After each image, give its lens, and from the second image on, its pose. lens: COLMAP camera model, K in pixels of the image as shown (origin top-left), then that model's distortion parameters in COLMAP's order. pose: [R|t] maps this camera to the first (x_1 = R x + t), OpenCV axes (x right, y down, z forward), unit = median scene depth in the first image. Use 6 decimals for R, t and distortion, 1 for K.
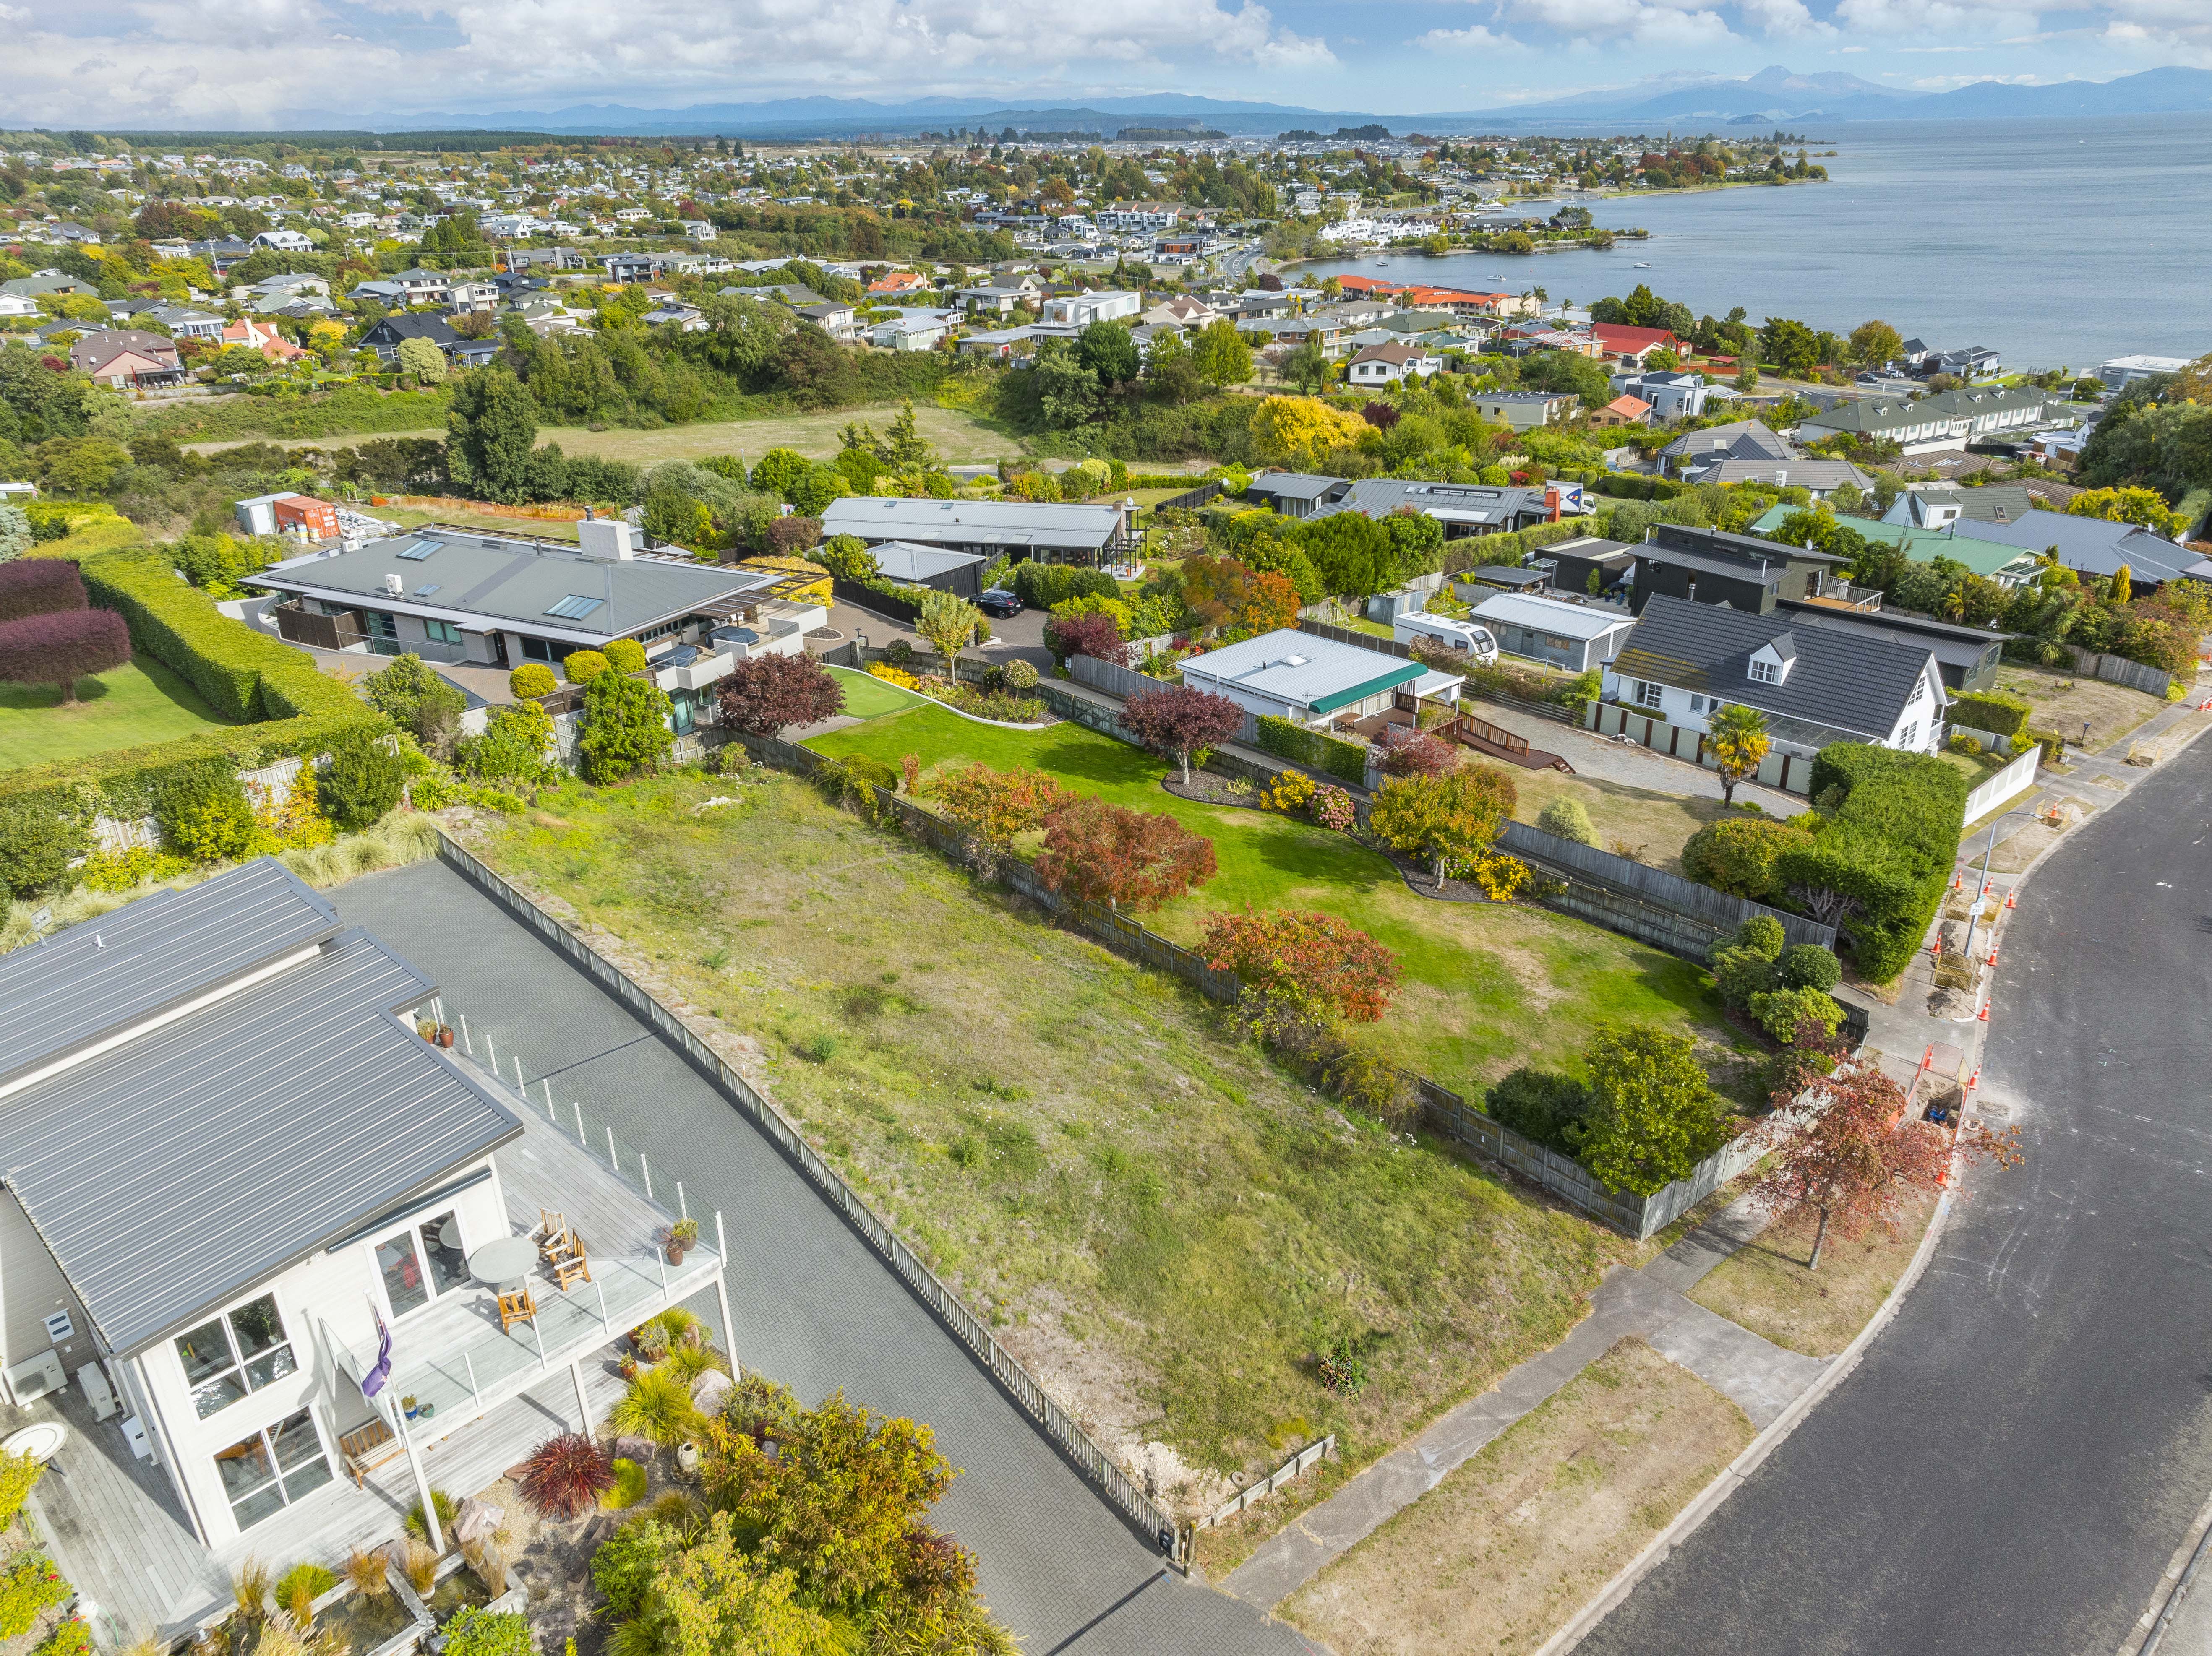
lens RADIAL K [[1537.4, 0, 1115.7], [0, 1537.4, 834.5], [0, 0, 1]] dist [-0.009489, -0.005734]
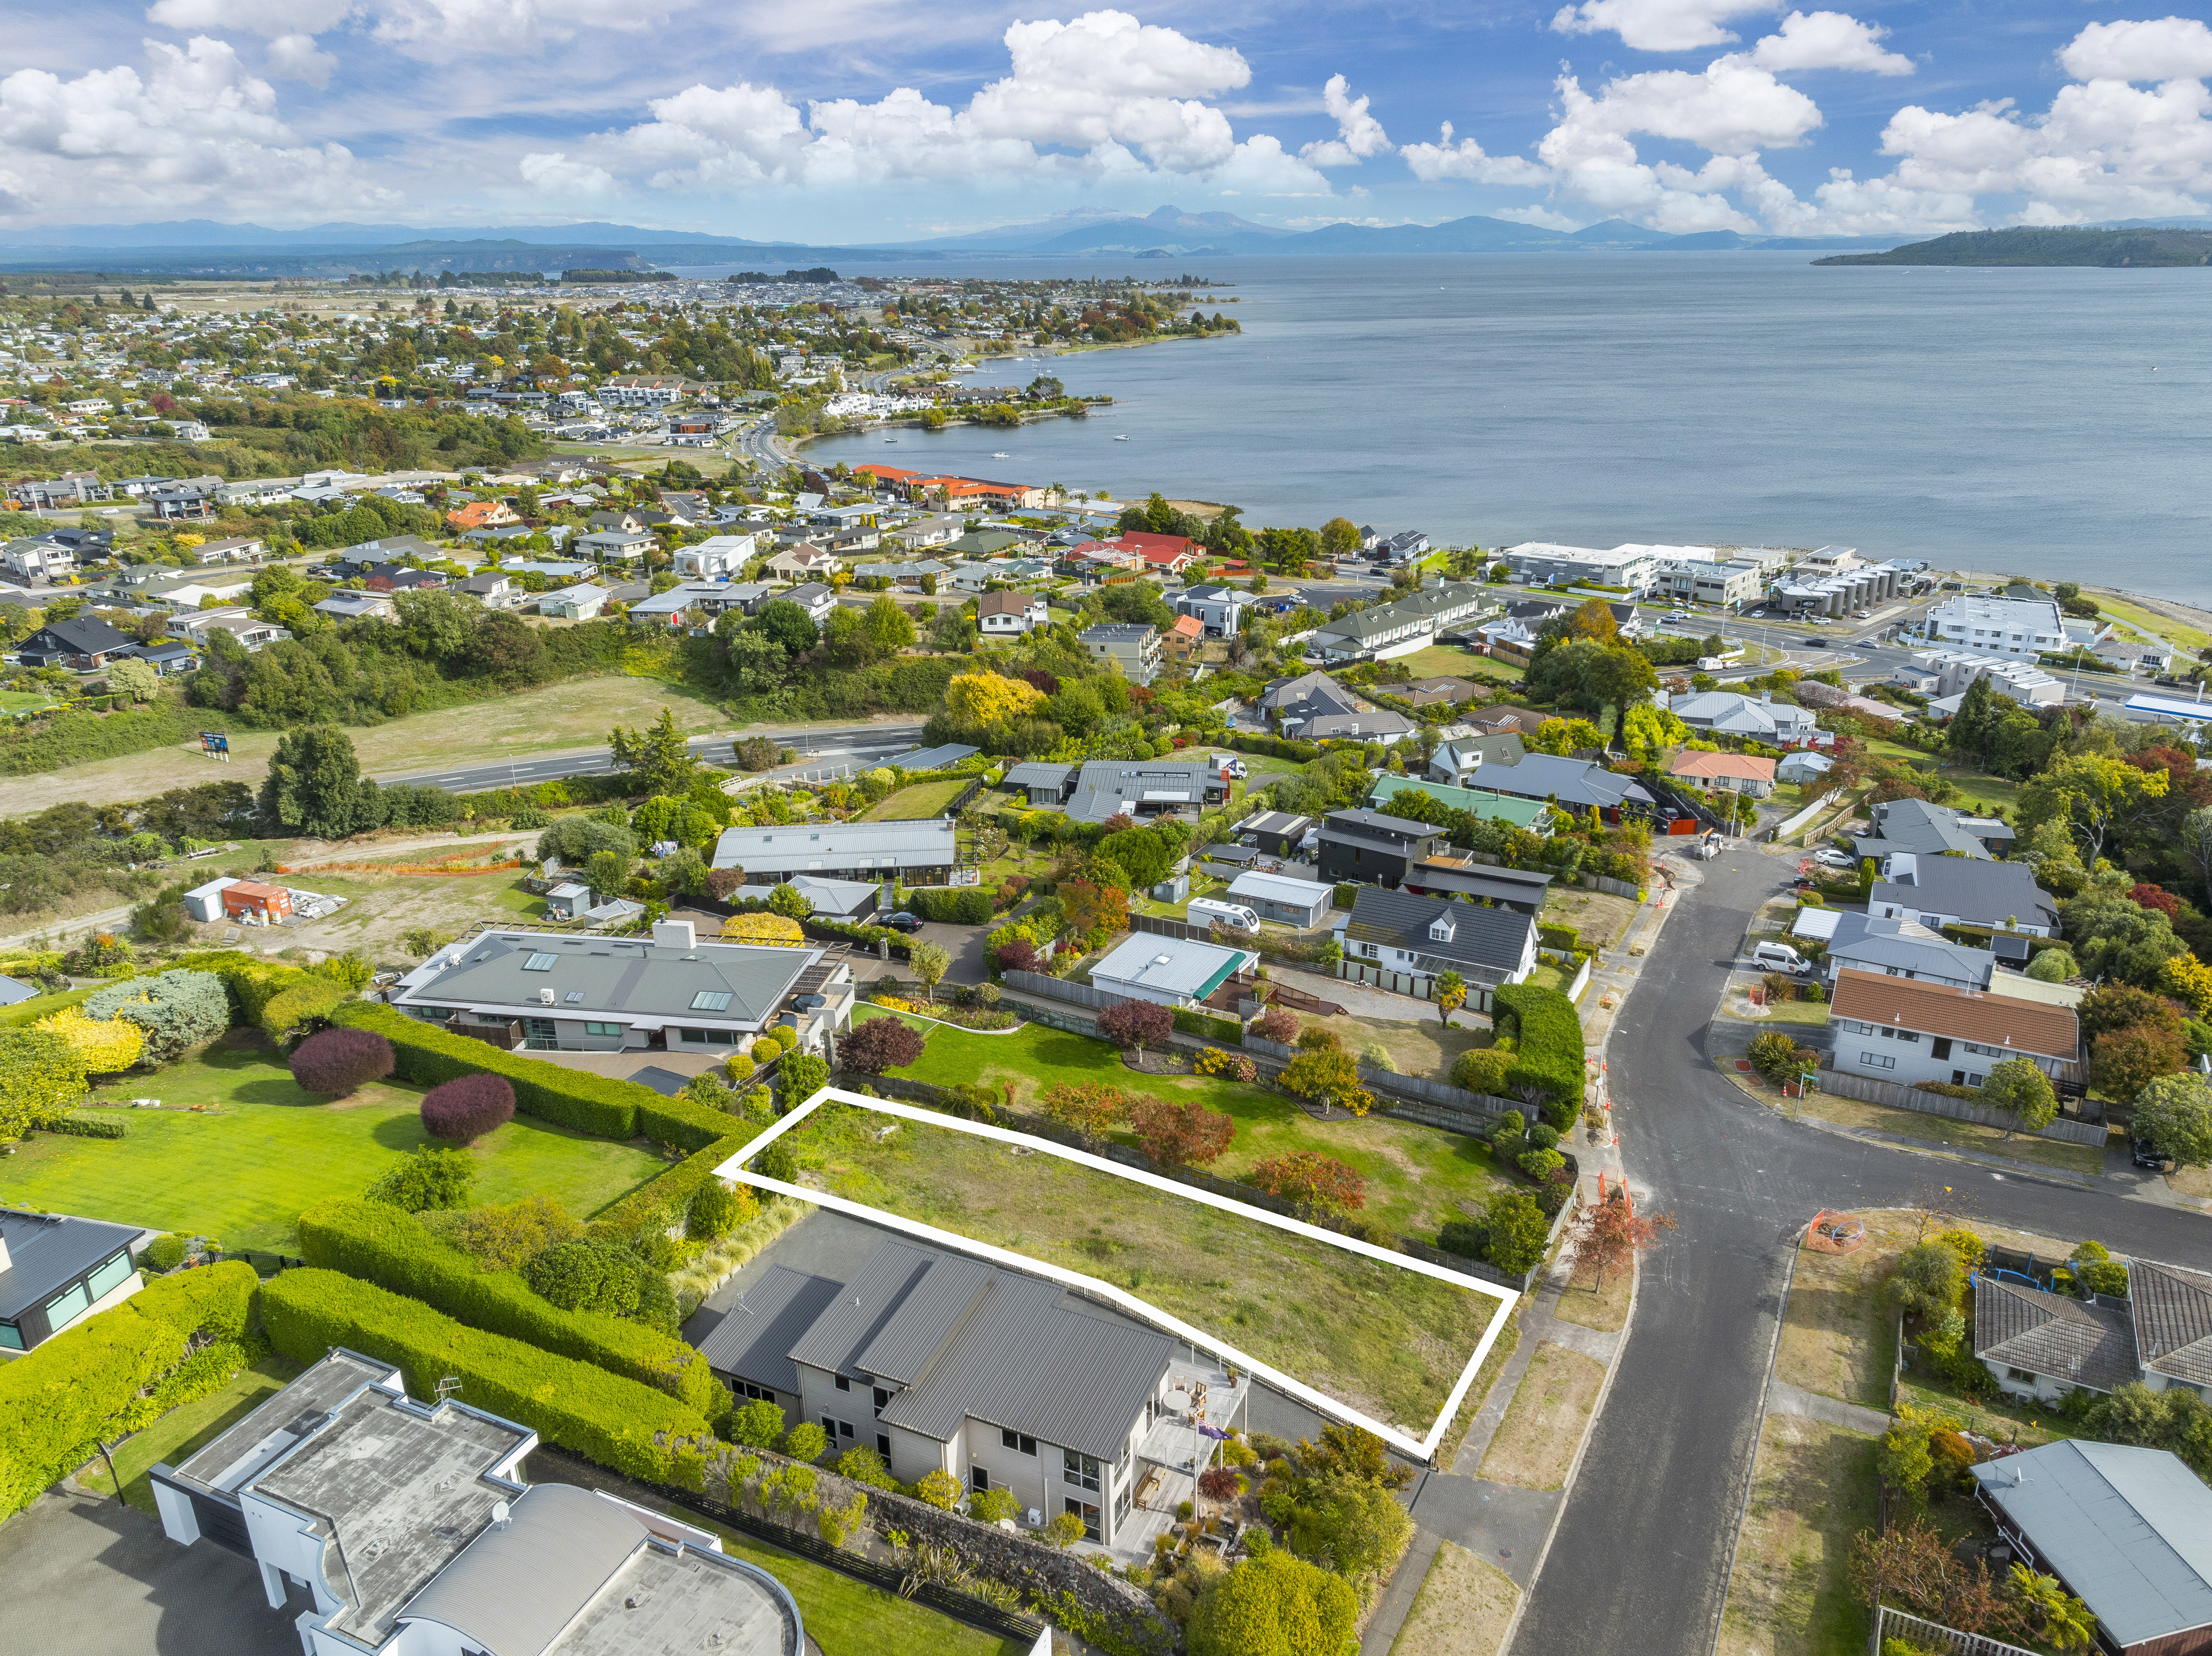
lens RADIAL K [[1537.4, 0, 1120.4], [0, 1537.4, 844.4], [0, 0, 1]] dist [-0.009489, -0.005734]
pose [[0.942439, -0.106204, 0.317065, -0.177441], [0.126765, 0.990917, -0.044877, -0.073679], [-0.309419, 0.082487, 0.947342, -0.198684]]
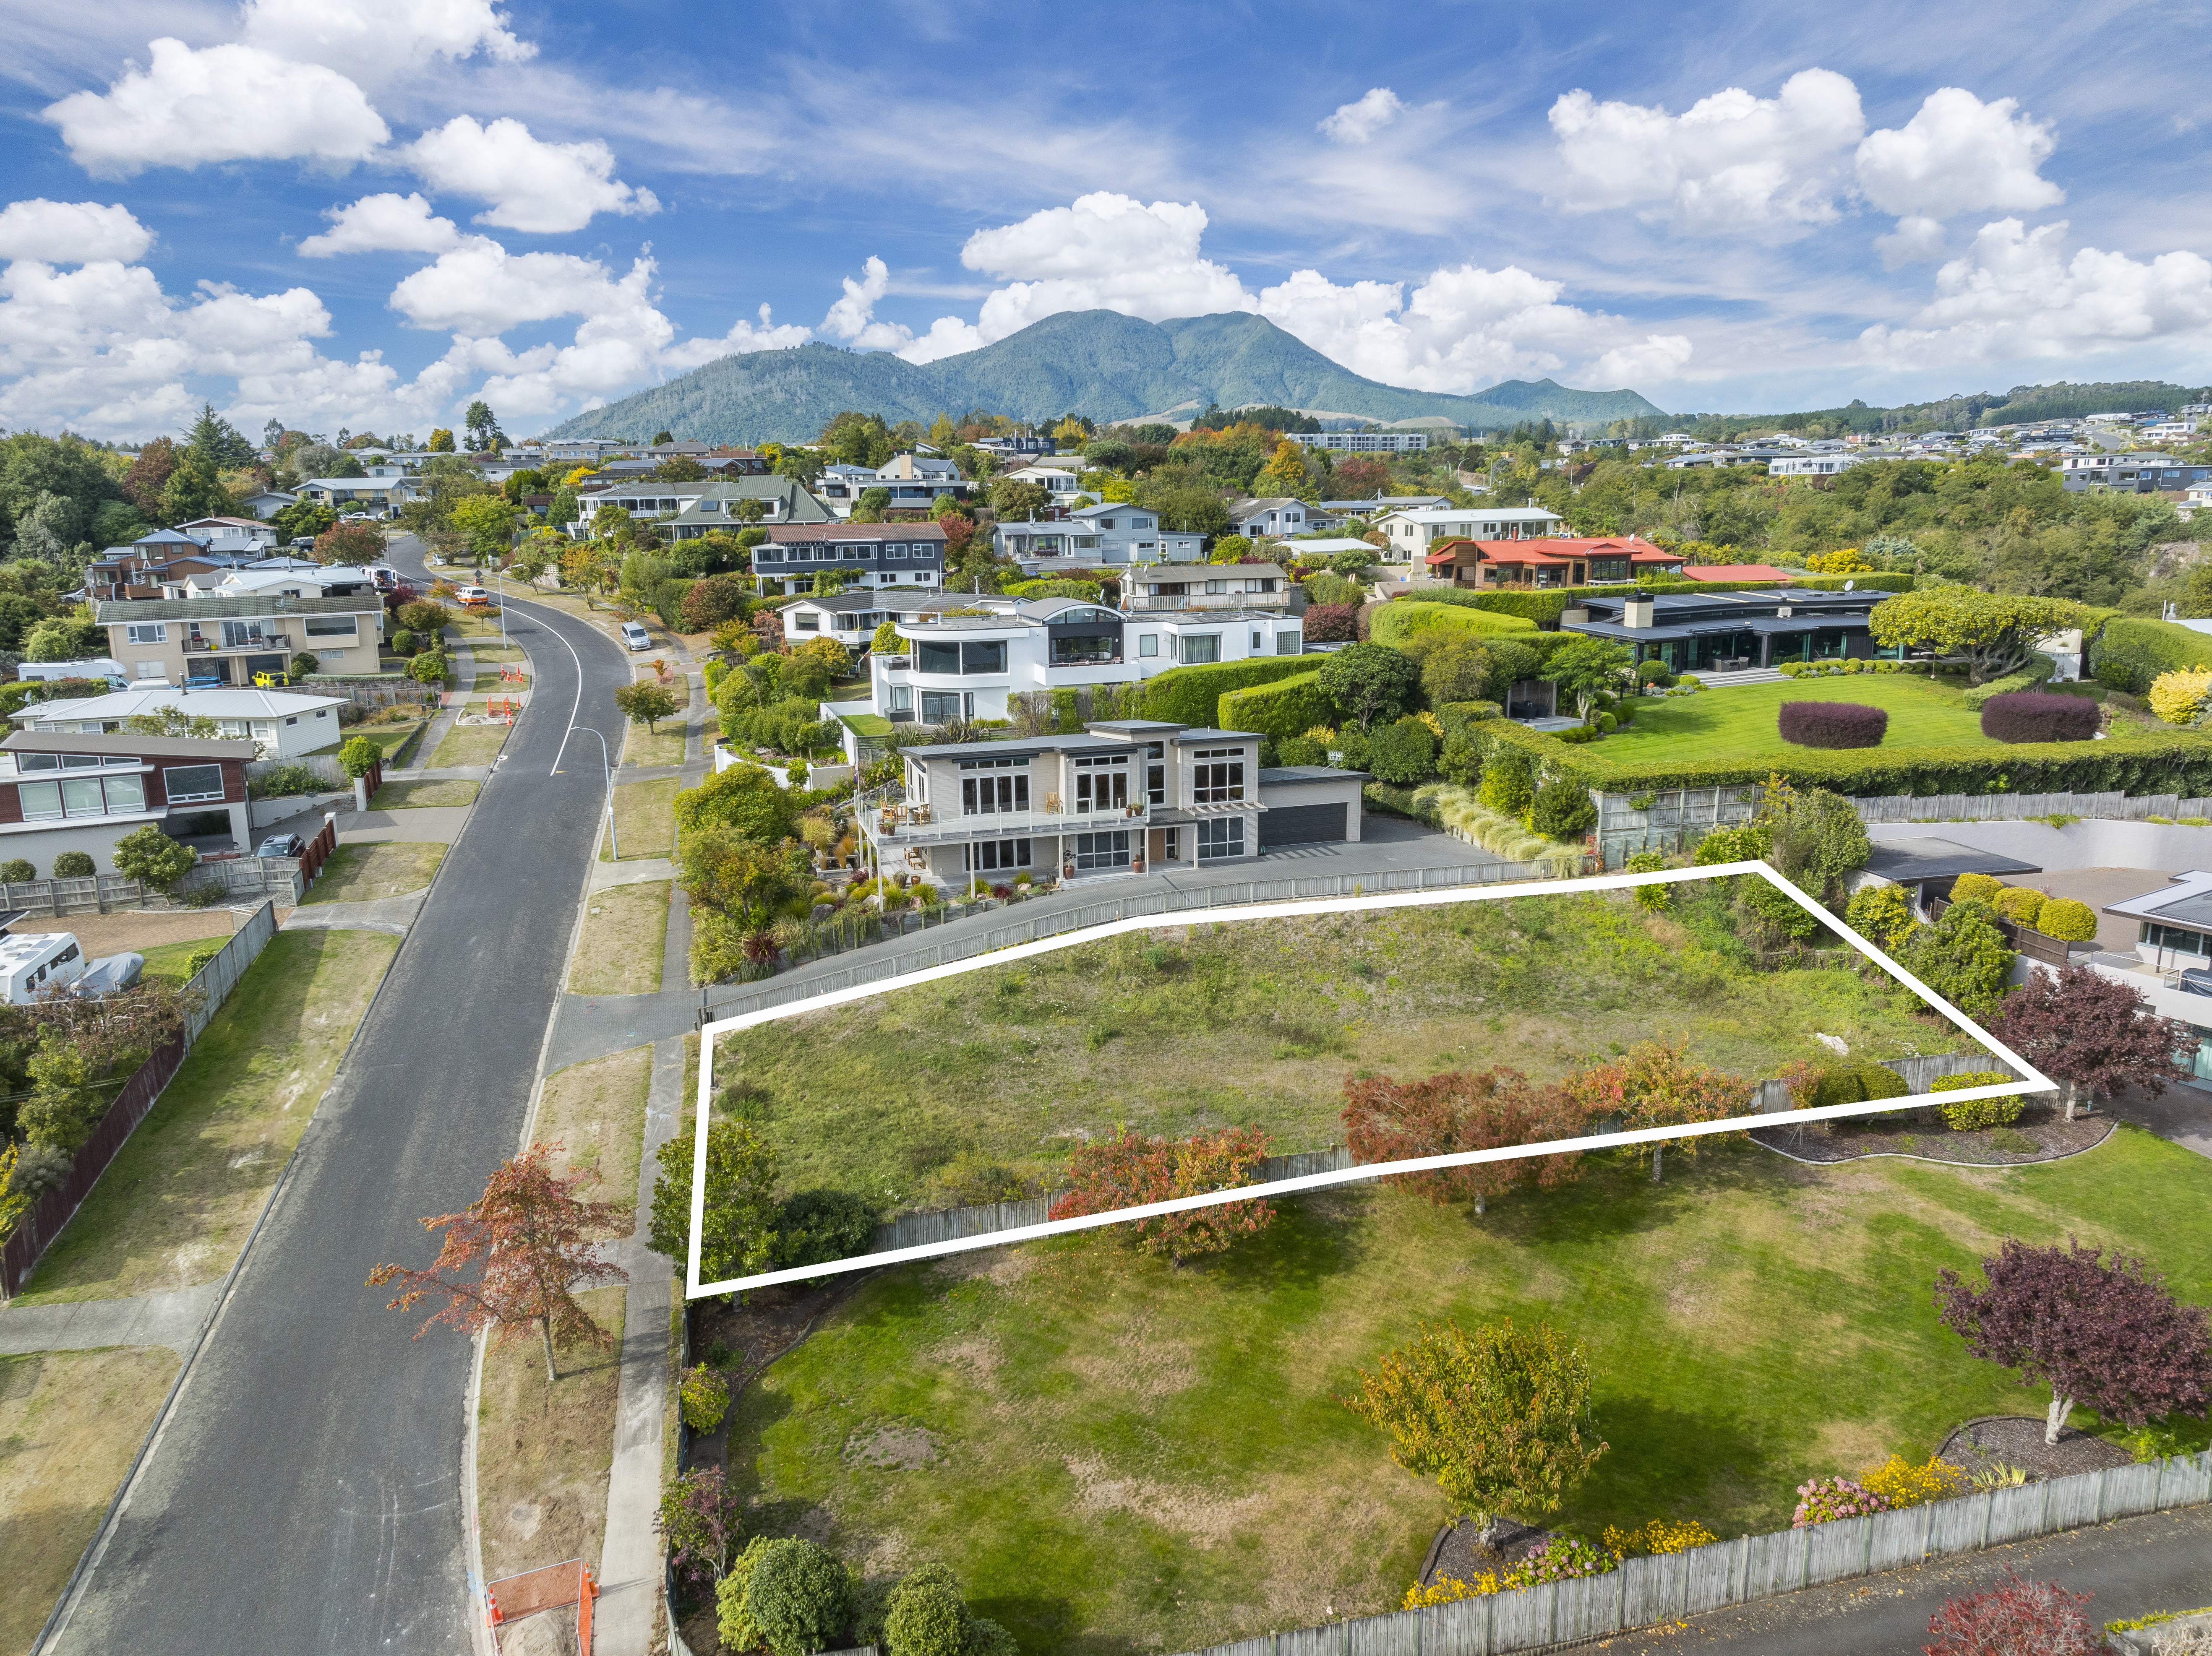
lens RADIAL K [[1537.4, 0, 1095.7], [0, 1537.4, 807.7], [0, 0, 1]] dist [-0.009489, -0.005734]
pose [[-0.496746, 0.205096, -0.843314, 0.233482], [-0.331387, 0.853234, 0.402709, -0.123559], [0.802138, 0.479508, -0.355875, 0.327061]]
